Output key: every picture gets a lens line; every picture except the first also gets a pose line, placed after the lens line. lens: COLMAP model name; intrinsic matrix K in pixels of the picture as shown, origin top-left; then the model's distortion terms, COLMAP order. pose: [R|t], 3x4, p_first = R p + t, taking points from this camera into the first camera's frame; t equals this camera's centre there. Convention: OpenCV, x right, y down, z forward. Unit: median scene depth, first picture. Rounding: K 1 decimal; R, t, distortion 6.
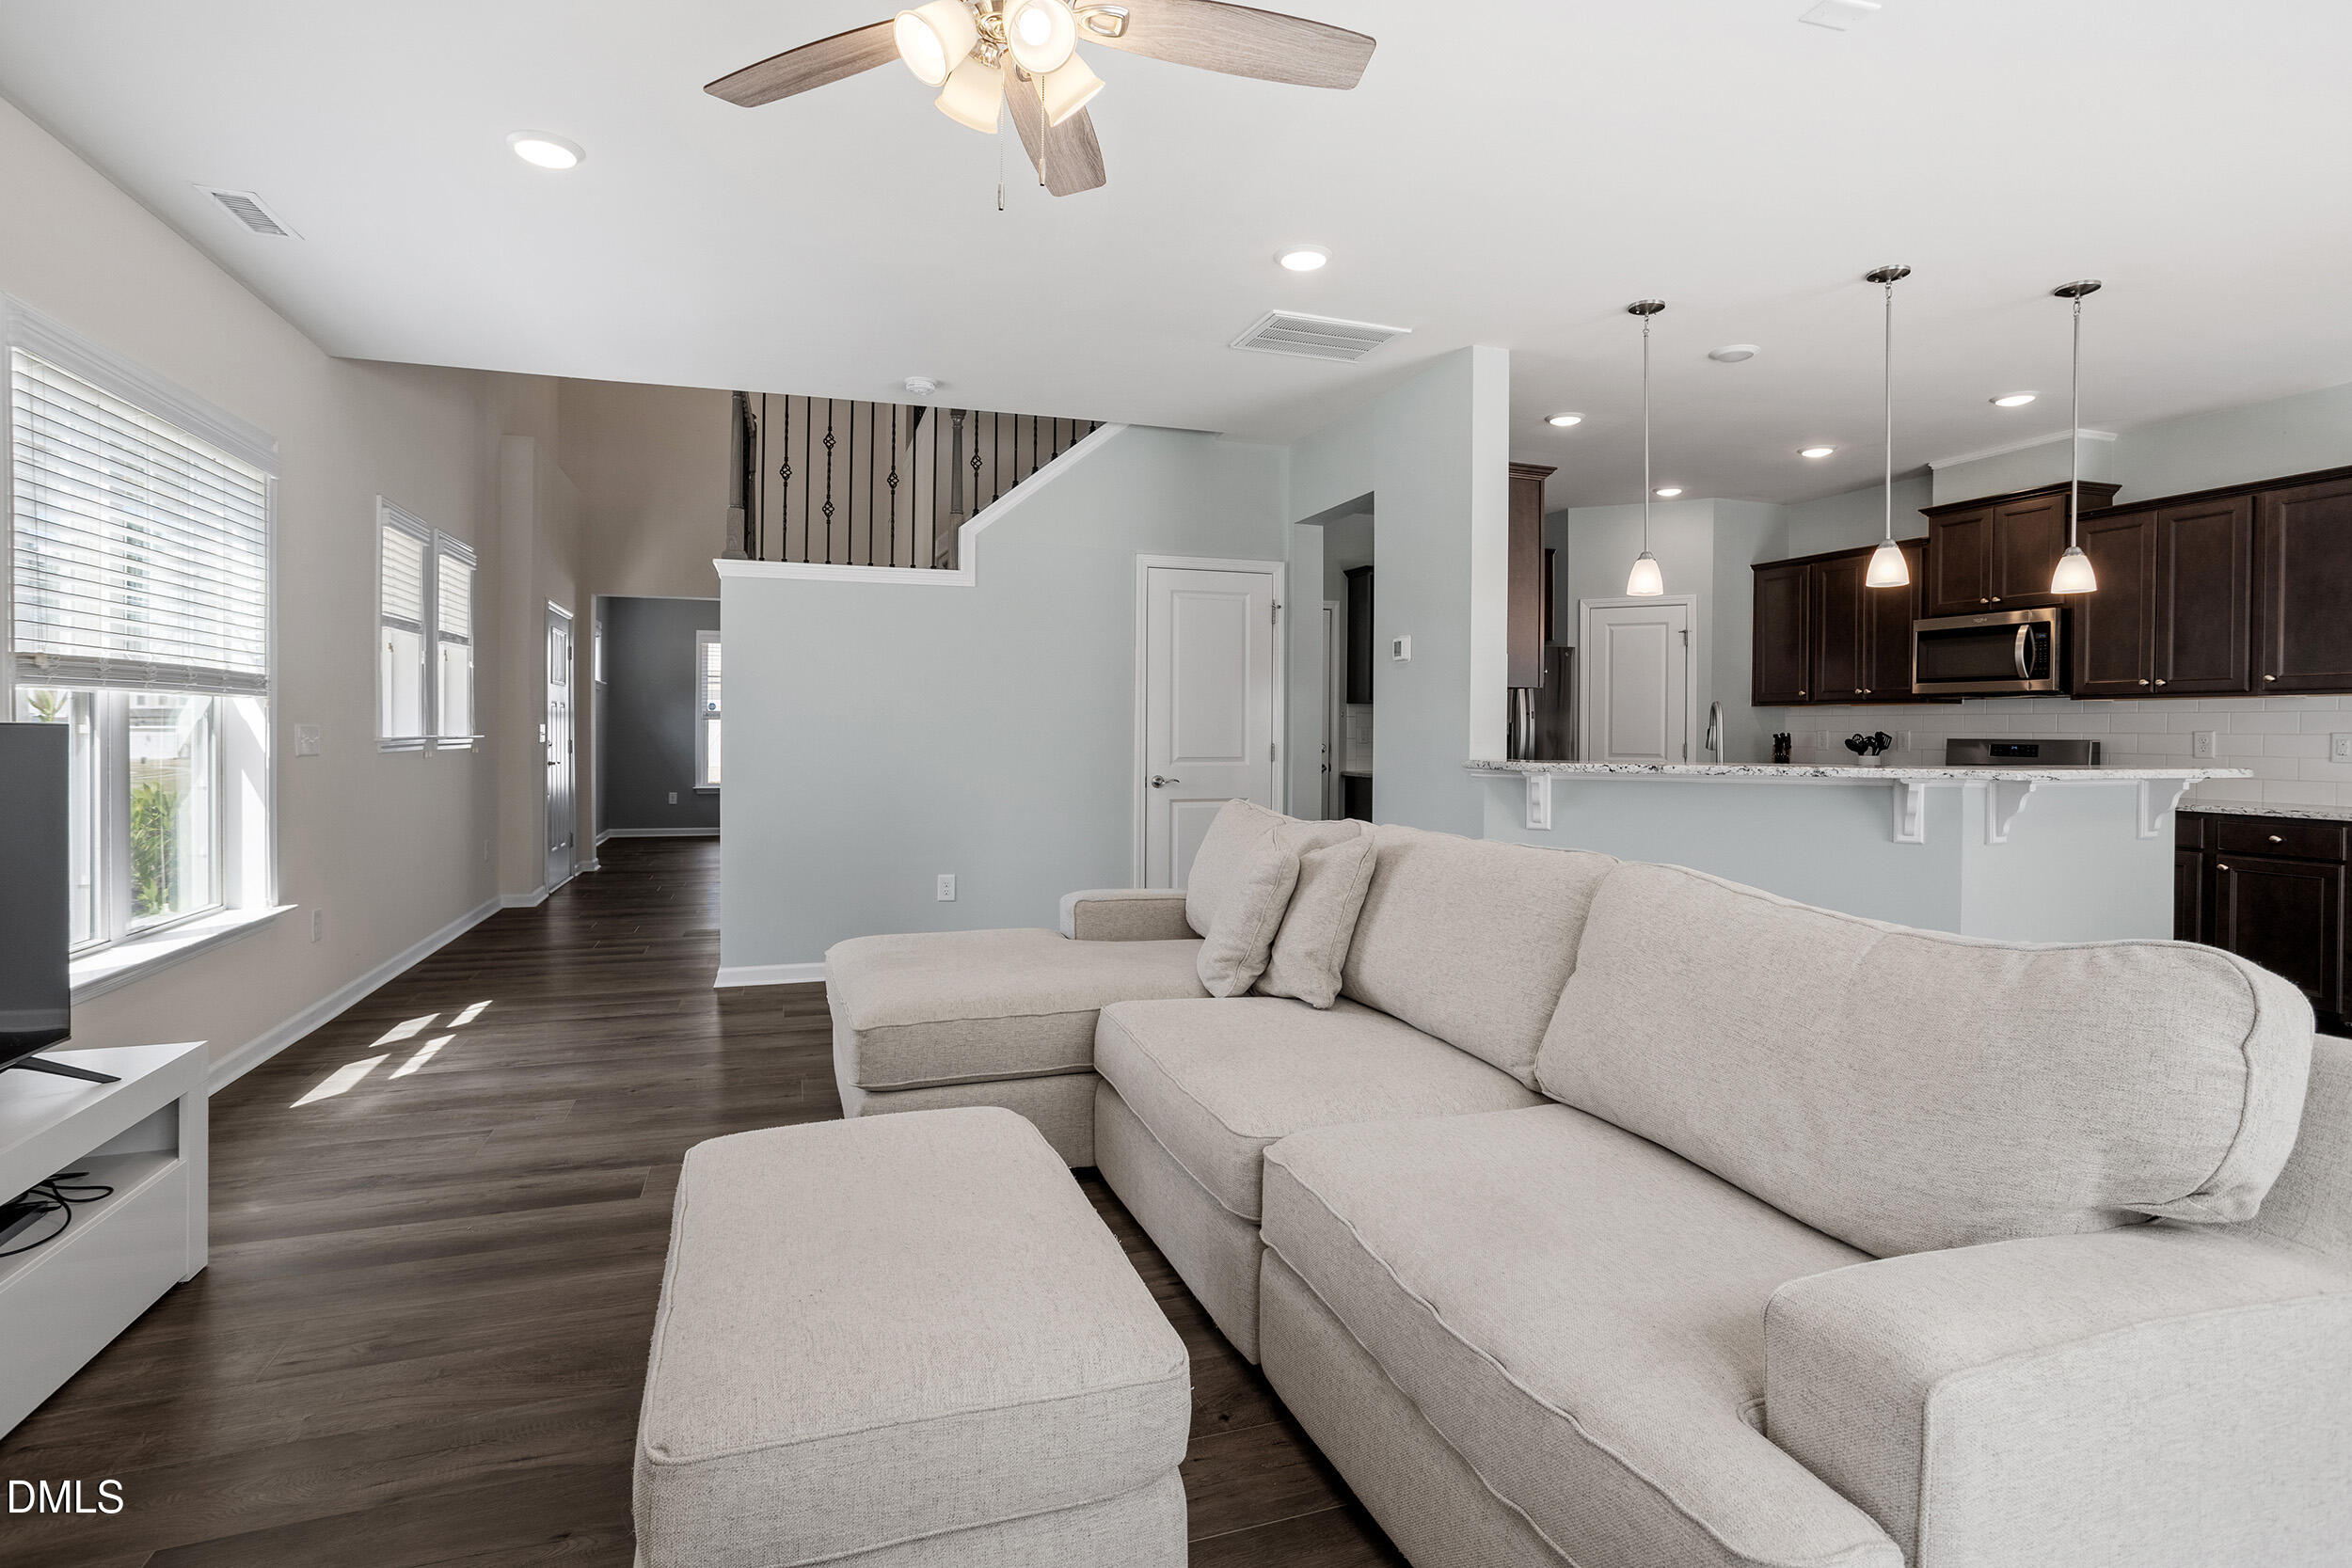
lens RADIAL K [[1134.2, 0, 1174.2], [0, 1134.2, 743.3], [0, 0, 1]] dist [-0.033550, 0.023196]
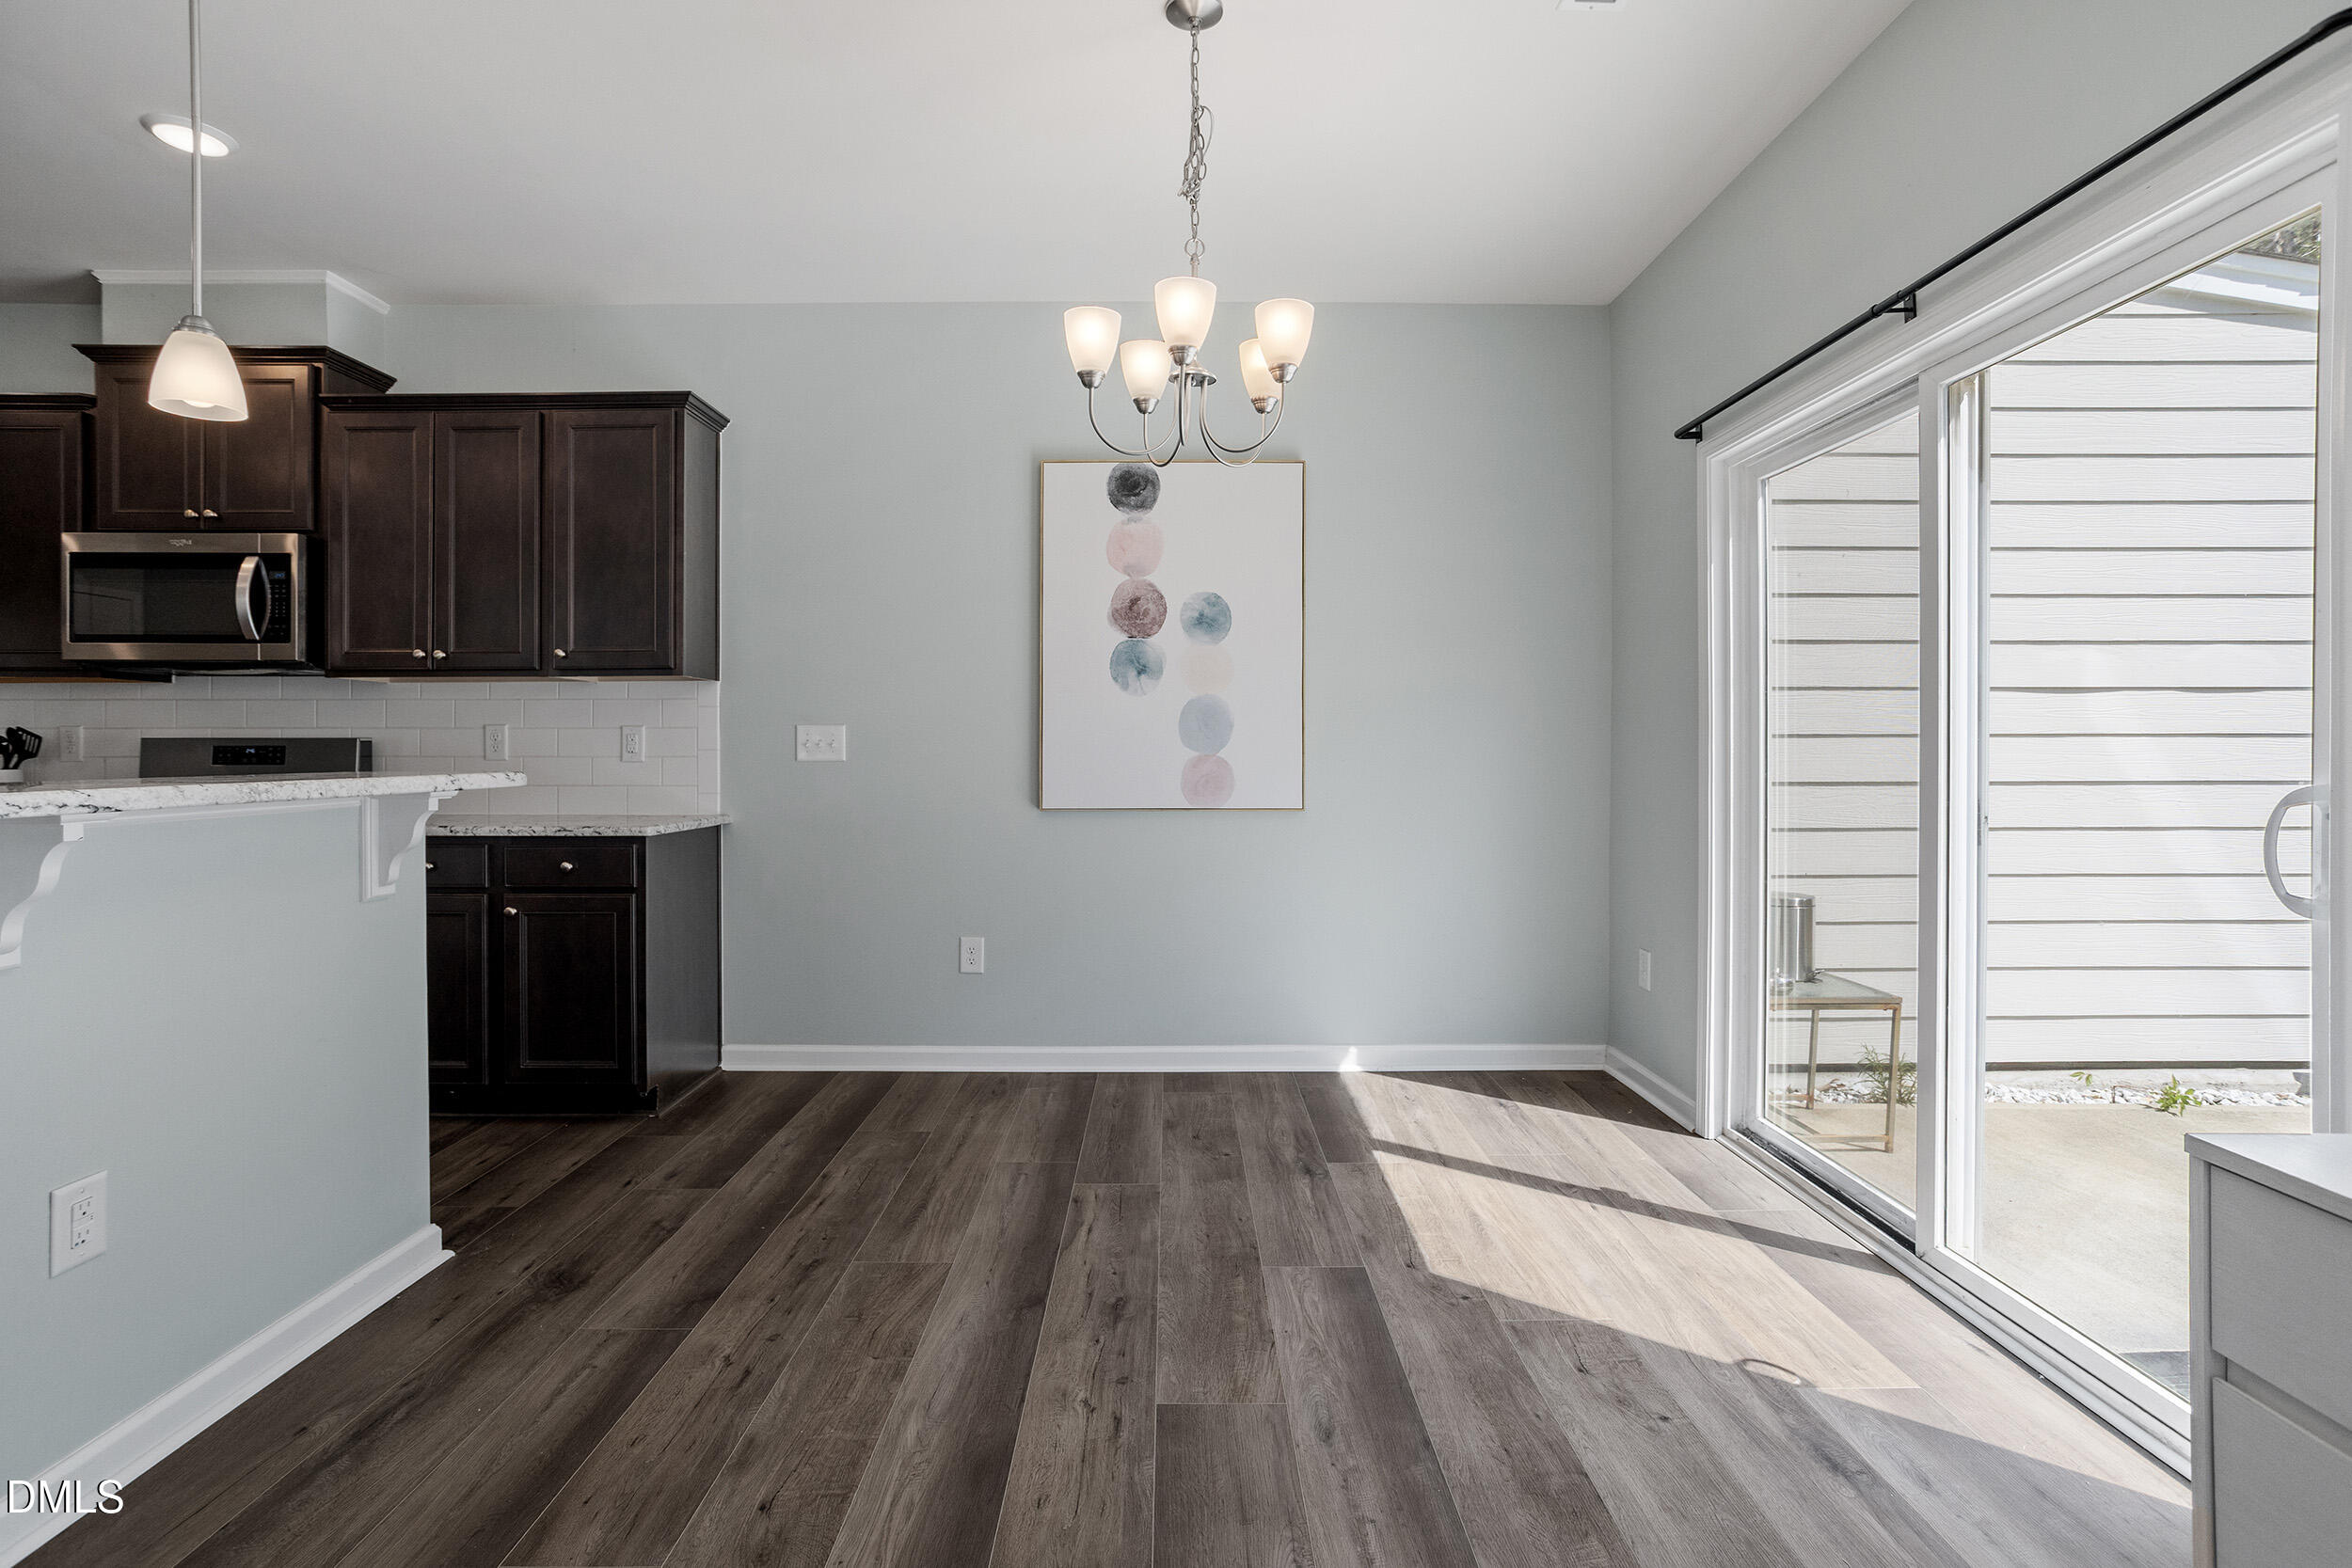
lens RADIAL K [[1134.2, 0, 1174.2], [0, 1134.2, 743.3], [0, 0, 1]] dist [-0.033550, 0.023196]
pose [[0.321989, -0.003484, 0.946737, 0.355189], [0.014147, 0.999899, -0.001132, 0.008942], [-0.946638, 0.013758, 0.322005, 0.330602]]
